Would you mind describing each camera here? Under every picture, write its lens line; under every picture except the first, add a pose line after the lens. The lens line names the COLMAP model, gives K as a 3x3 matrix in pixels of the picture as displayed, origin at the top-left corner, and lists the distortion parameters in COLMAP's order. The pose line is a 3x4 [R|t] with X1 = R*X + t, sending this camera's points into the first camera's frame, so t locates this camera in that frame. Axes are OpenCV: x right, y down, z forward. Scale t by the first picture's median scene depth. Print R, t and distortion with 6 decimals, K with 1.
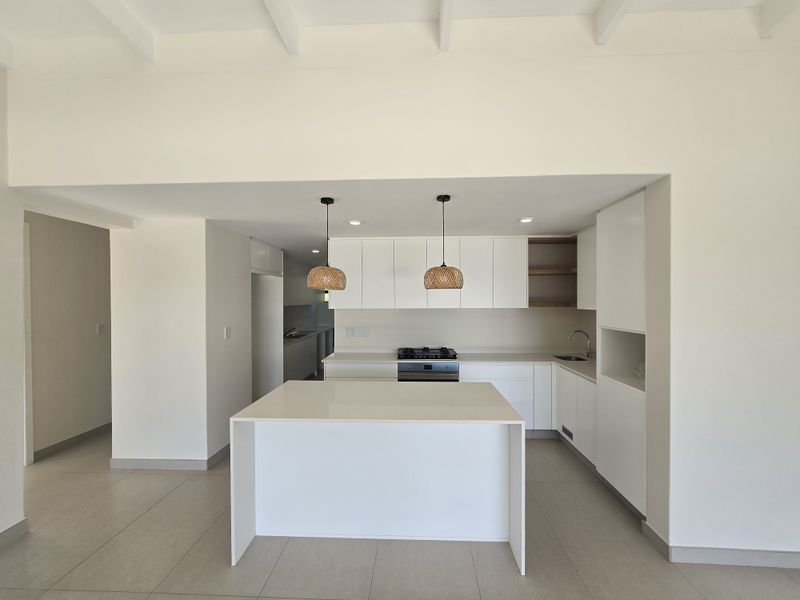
lens RADIAL K [[333.0, 0, 400.0], [0, 333.0, 300.0], [0, 0, 1]] dist [0.001713, 0.000149]
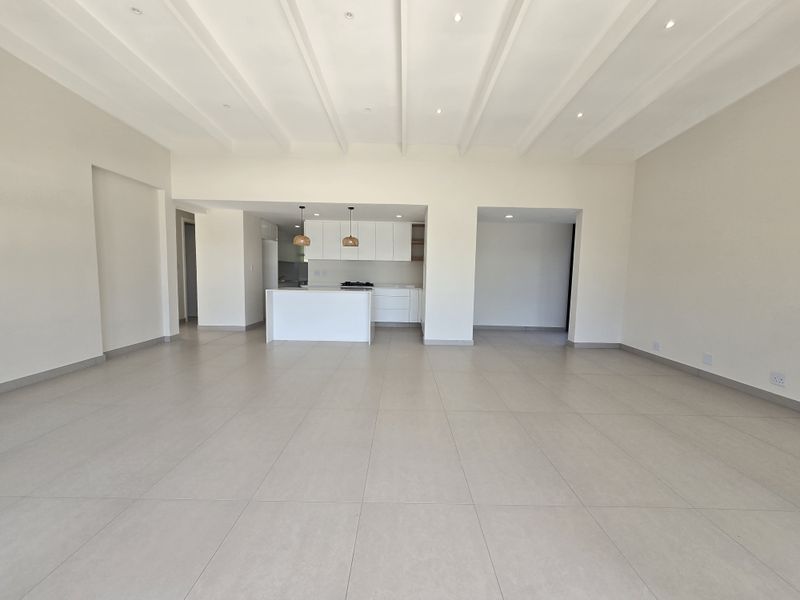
lens RADIAL K [[333.0, 0, 400.0], [0, 333.0, 300.0], [0, 0, 1]] dist [0.001713, 0.000149]
pose [[0.998542, 0.020717, 0.049846, 0.288098], [-0.024702, 0.996433, 0.080692, 0.115950], [-0.047997, -0.081806, 0.995492, -1.116991]]
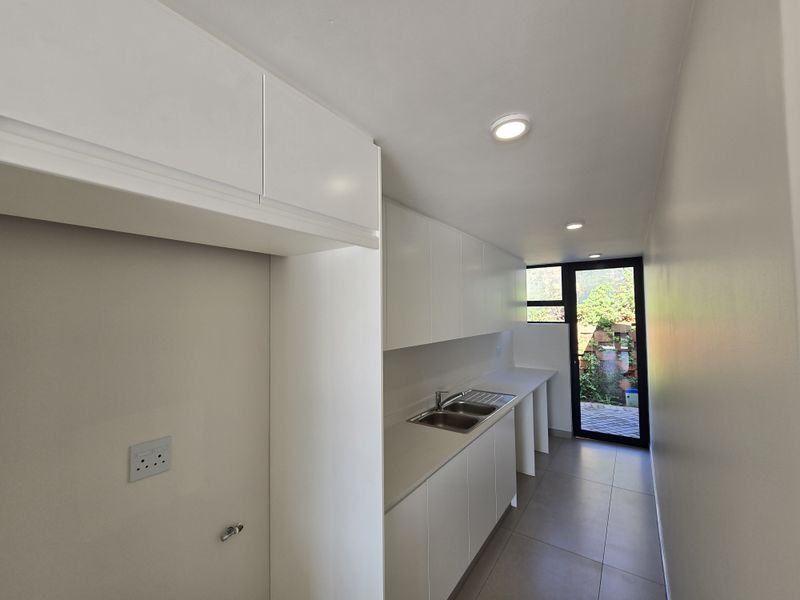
lens RADIAL K [[333.0, 0, 400.0], [0, 333.0, 300.0], [0, 0, 1]] dist [0.001713, 0.000149]
pose [[0.845374, -0.025567, -0.533562, -0.310667], [0.005472, 0.999216, -0.039209, -0.028147], [0.534147, 0.030226, 0.844851, 1.222399]]
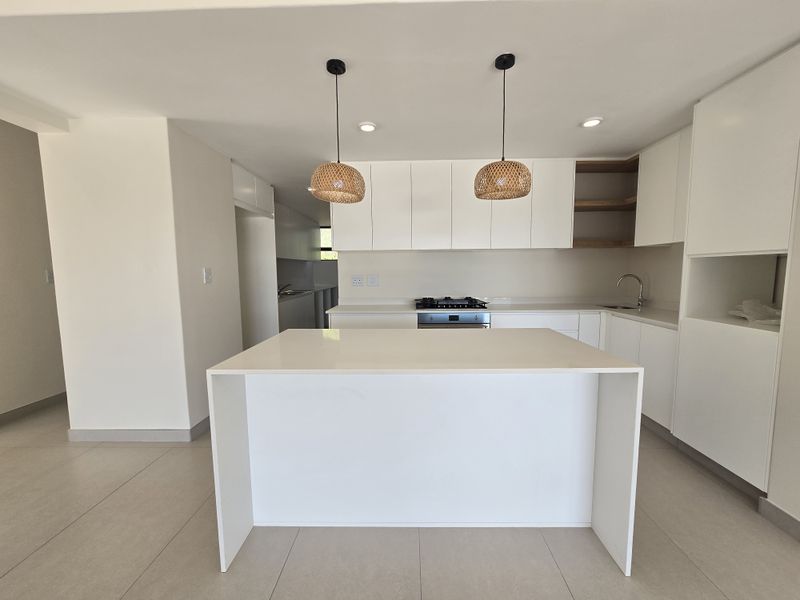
lens RADIAL K [[333.0, 0, 400.0], [0, 333.0, 300.0], [0, 0, 1]] dist [0.001713, 0.000149]
pose [[0.999696, -0.007883, 0.023356, -0.083170], [0.005781, 0.996037, 0.088749, 0.096235], [-0.023963, -0.088587, 0.995780, 0.205889]]
